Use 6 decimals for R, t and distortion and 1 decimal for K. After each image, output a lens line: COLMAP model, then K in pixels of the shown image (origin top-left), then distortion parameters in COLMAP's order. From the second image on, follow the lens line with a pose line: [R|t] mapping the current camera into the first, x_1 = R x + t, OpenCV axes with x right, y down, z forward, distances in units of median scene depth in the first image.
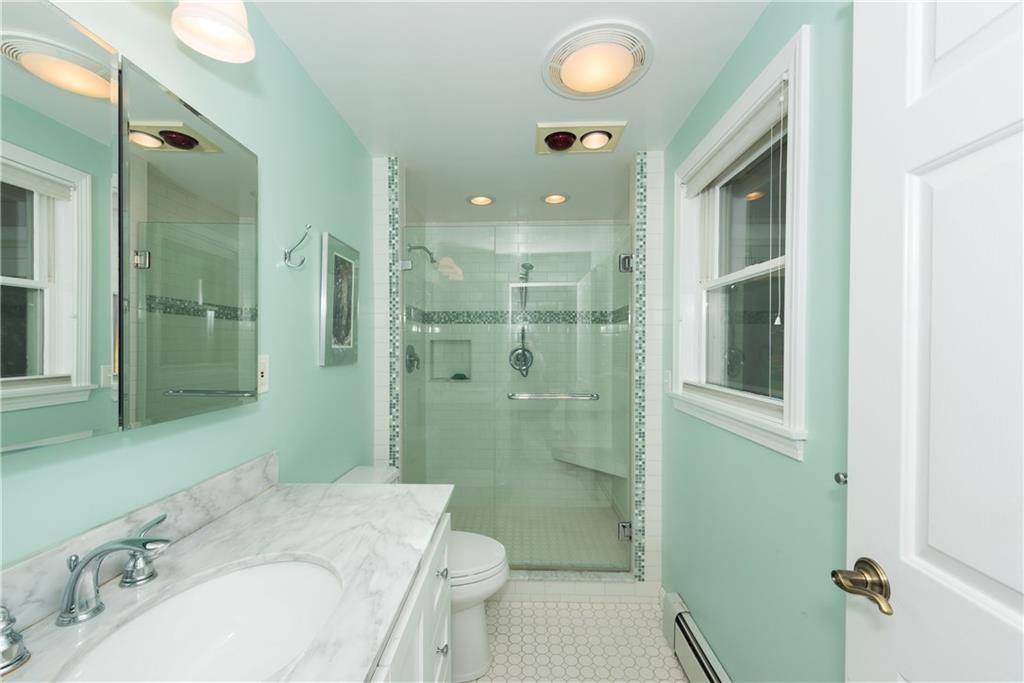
lens RADIAL K [[404.5, 0, 513.0], [0, 404.5, 347.5], [0, 0, 1]] dist [-0.001920, -0.001625]
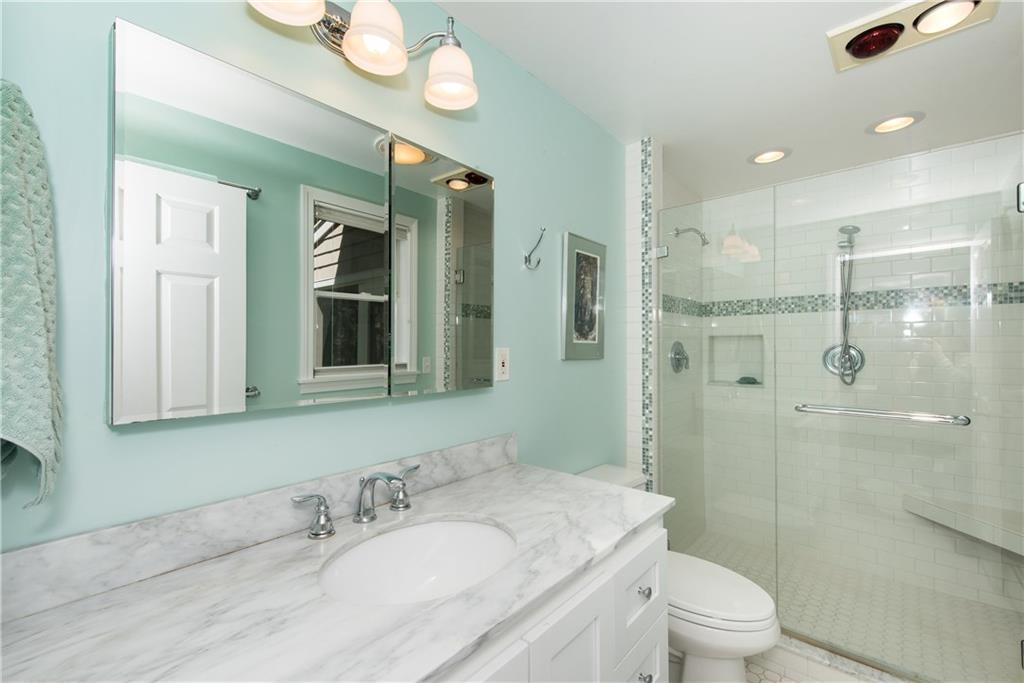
lens RADIAL K [[437.8, 0, 506.2], [0, 437.8, 342.0], [0, 0, 1]] dist [-0.000834, -0.001481]
pose [[0.760637, -0.008416, -0.649123, 0.127030], [0.000105, 0.999918, -0.012841, 0.011962], [0.649177, 0.009699, 0.760575, 0.035334]]
